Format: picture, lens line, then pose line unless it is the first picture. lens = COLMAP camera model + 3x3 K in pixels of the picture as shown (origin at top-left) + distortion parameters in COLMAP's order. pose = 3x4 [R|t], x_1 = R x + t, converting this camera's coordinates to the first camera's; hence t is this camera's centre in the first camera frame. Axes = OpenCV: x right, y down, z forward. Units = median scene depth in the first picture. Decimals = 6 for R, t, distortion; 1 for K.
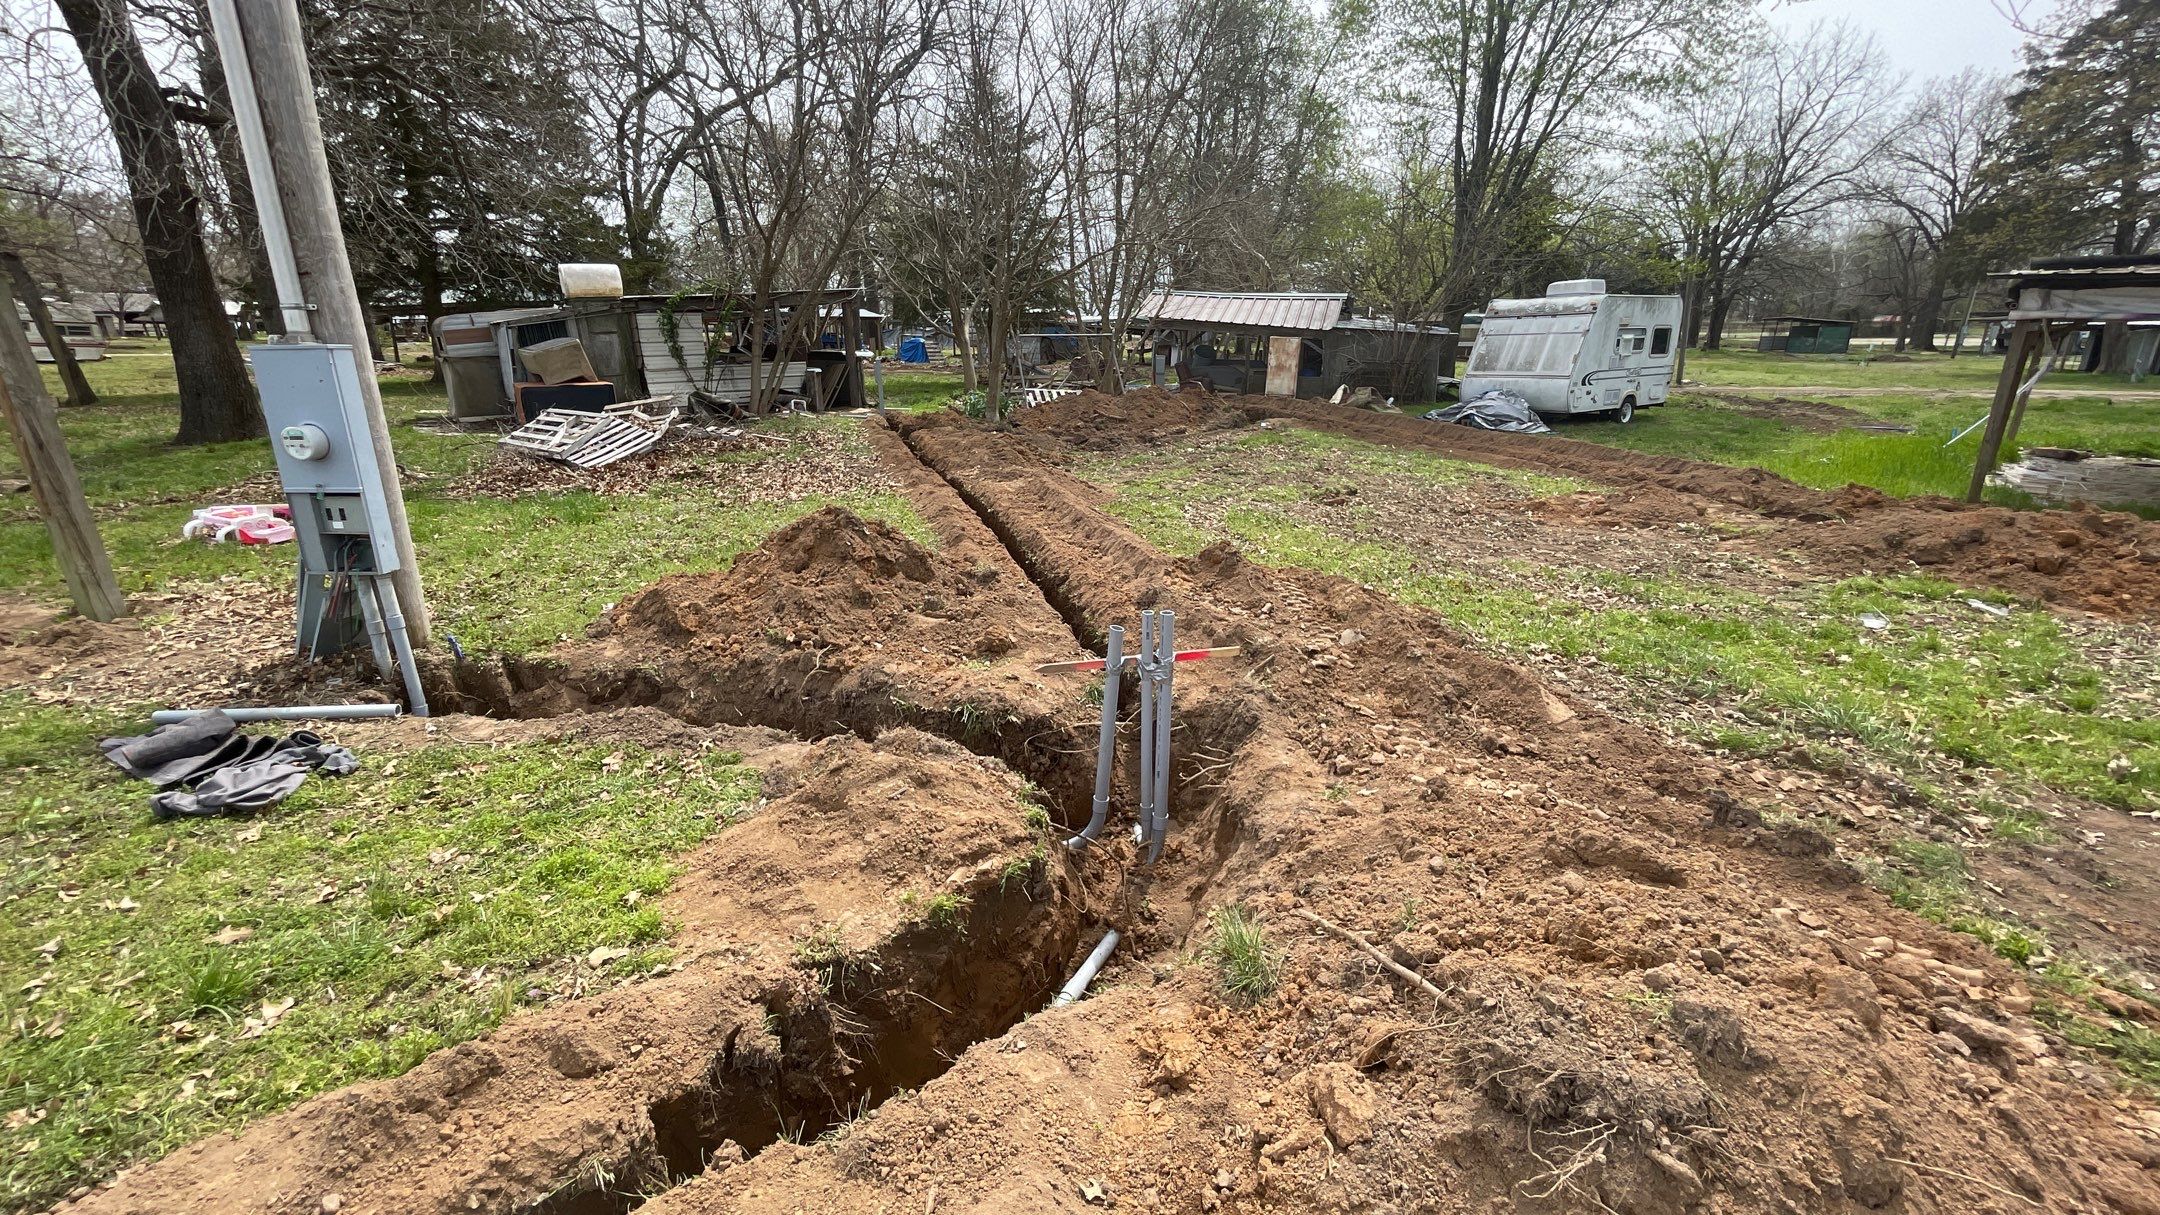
lens RADIAL K [[873.6, 0, 1077.6], [0, 873.6, 603.7], [0, 0, 1]] dist [-0.001663, -0.000538]
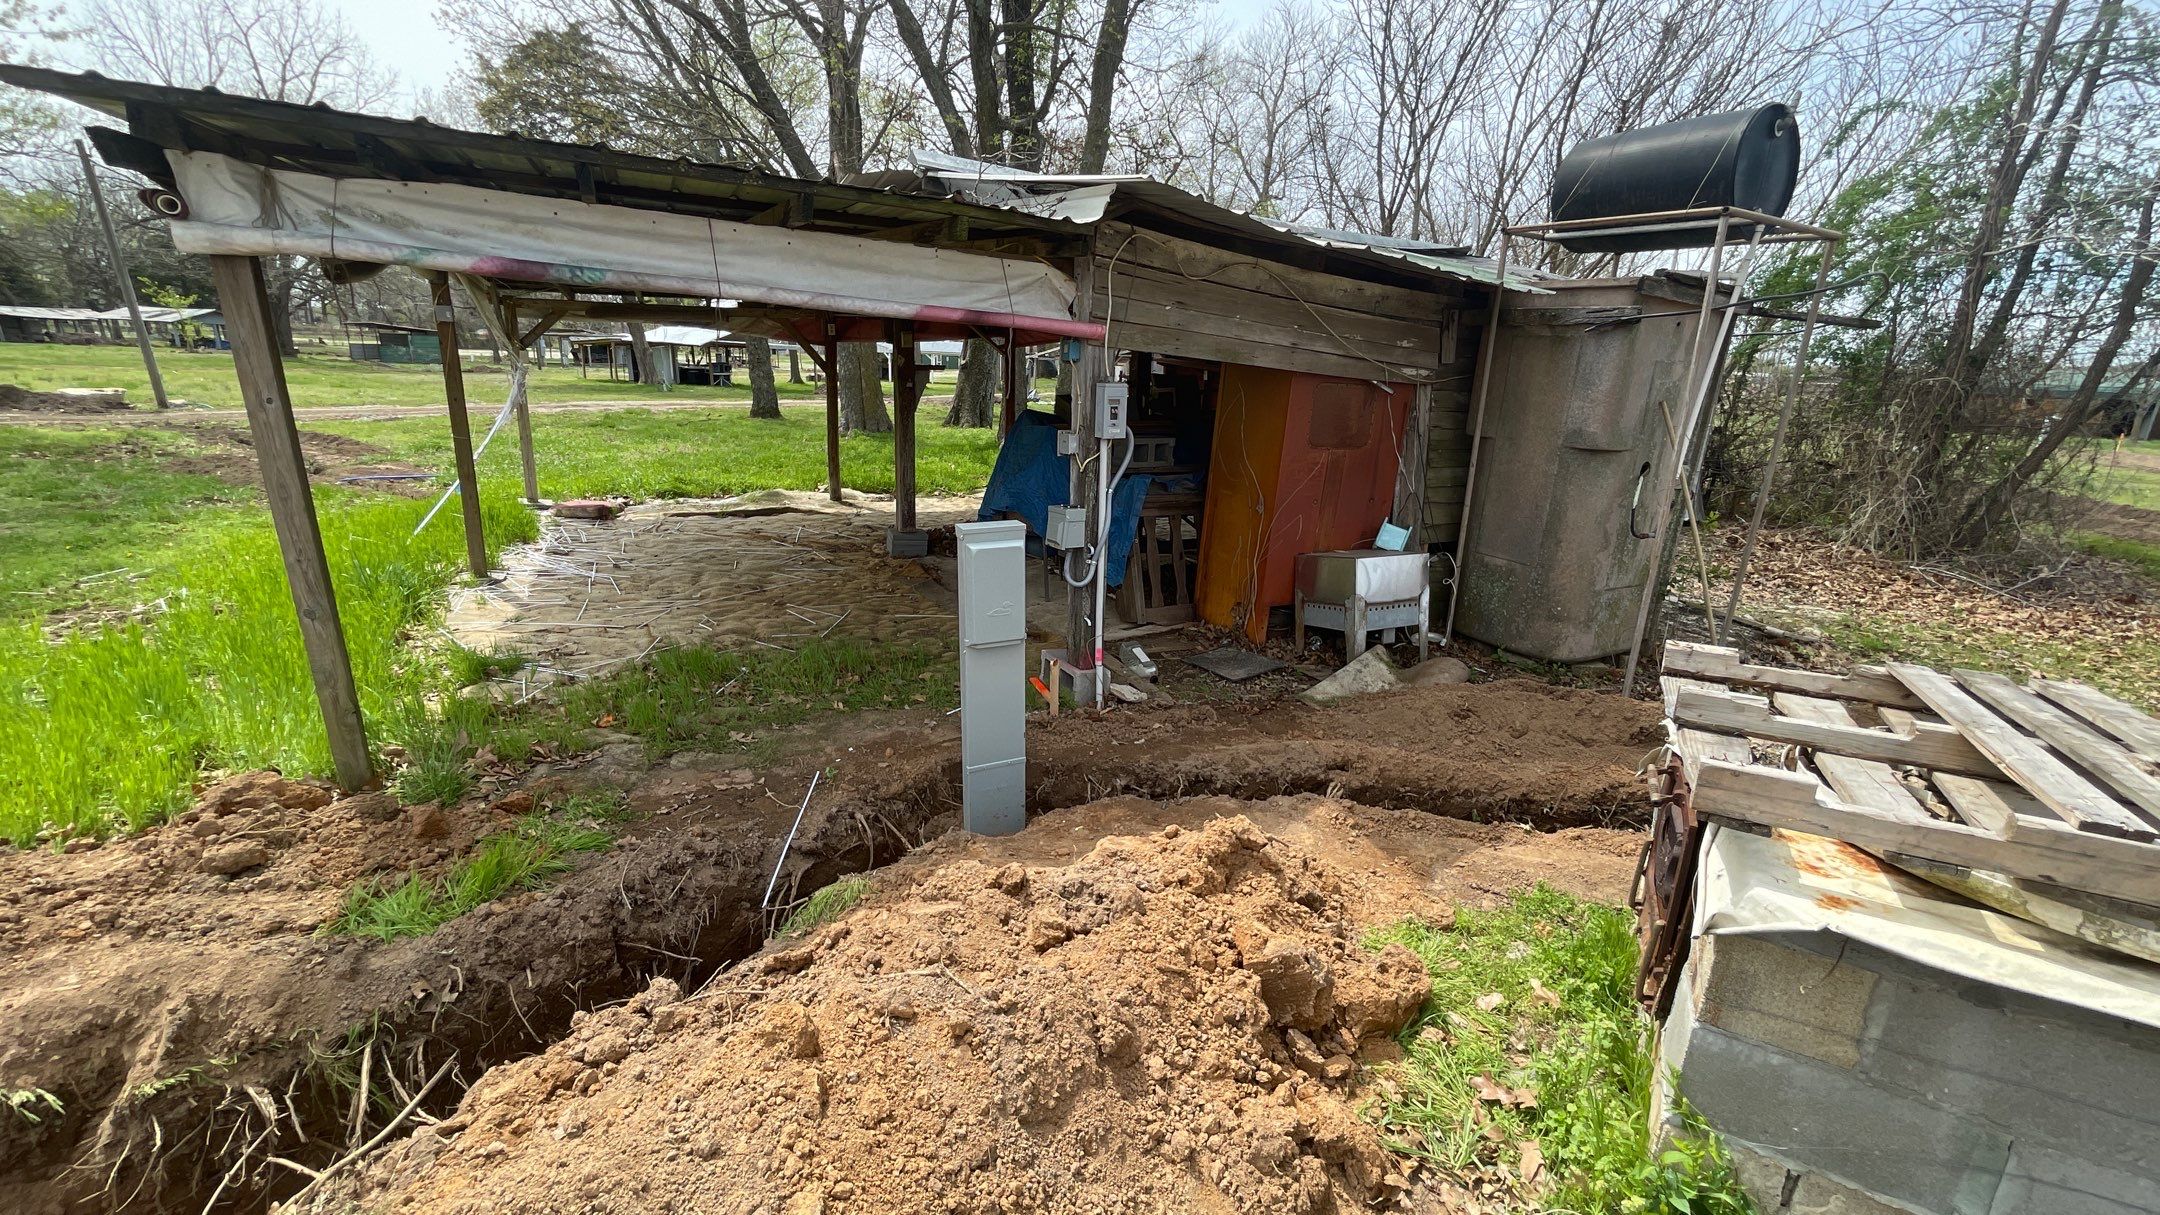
lens RADIAL K [[873.6, 0, 1084.5], [0, 873.6, 611.5], [0, 0, 1]] dist [-0.001663, -0.000538]
pose [[0.276146, -0.250130, 0.927997, 0.402275], [0.252924, 0.950421, 0.180912, -0.086084], [-0.927240, 0.184754, 0.325719, 0.299609]]
